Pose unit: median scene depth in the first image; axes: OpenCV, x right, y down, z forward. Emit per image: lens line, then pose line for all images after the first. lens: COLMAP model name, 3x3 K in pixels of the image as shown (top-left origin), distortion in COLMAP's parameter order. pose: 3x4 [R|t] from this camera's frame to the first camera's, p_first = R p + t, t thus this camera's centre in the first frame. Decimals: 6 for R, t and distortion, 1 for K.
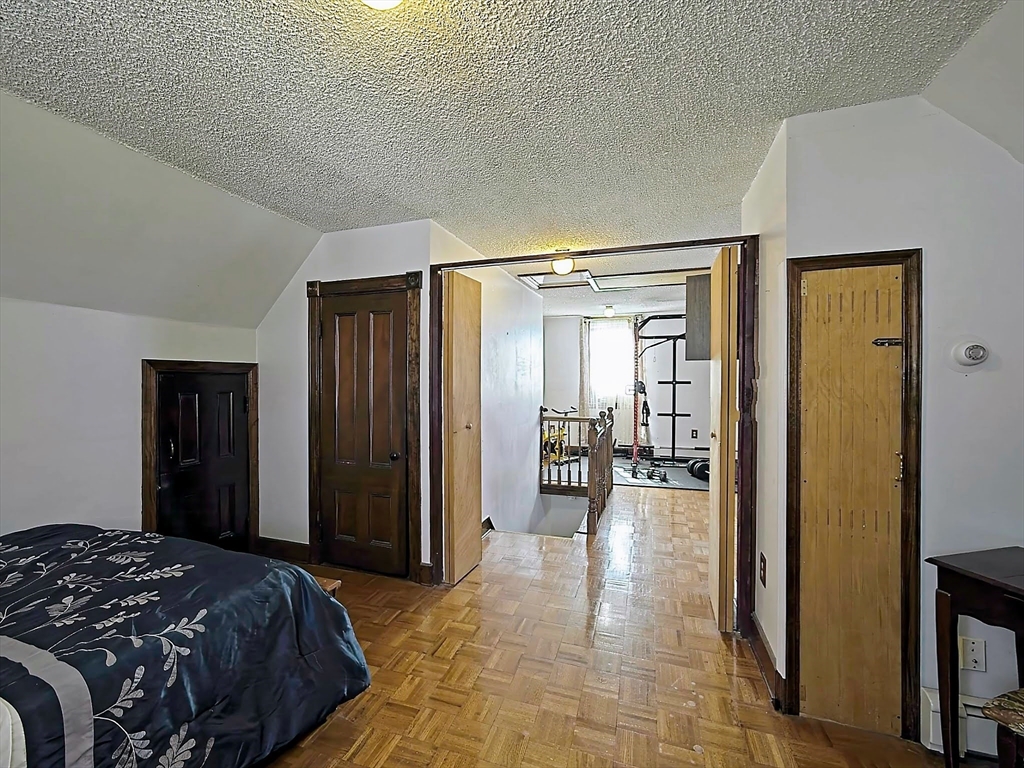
lens RADIAL K [[427.3, 0, 514.9], [0, 427.3, 388.3], [0, 0, 1]] dist [0.000554, 0.000154]
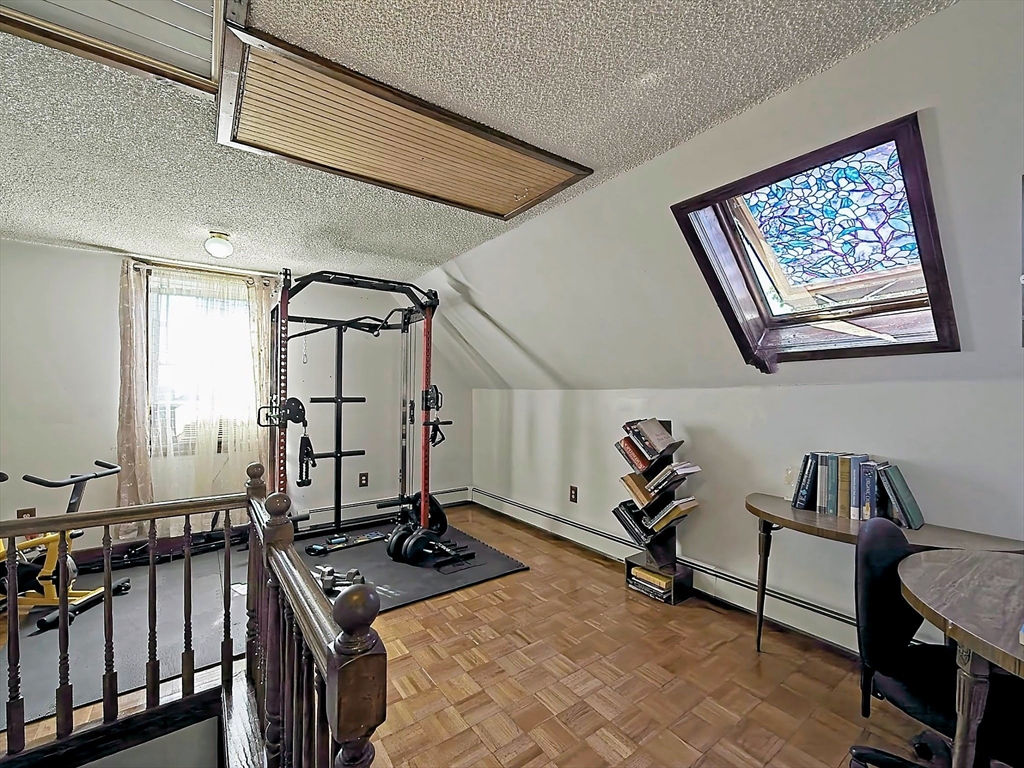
lens RADIAL K [[427.3, 0, 514.9], [0, 427.3, 388.3], [0, 0, 1]] dist [0.000554, 0.000154]
pose [[0.575500, 0.008311, 0.817760, 0.028989], [0.014080, 0.999699, -0.020069, -0.015386], [-0.817681, 0.023064, 0.575210, 0.491203]]
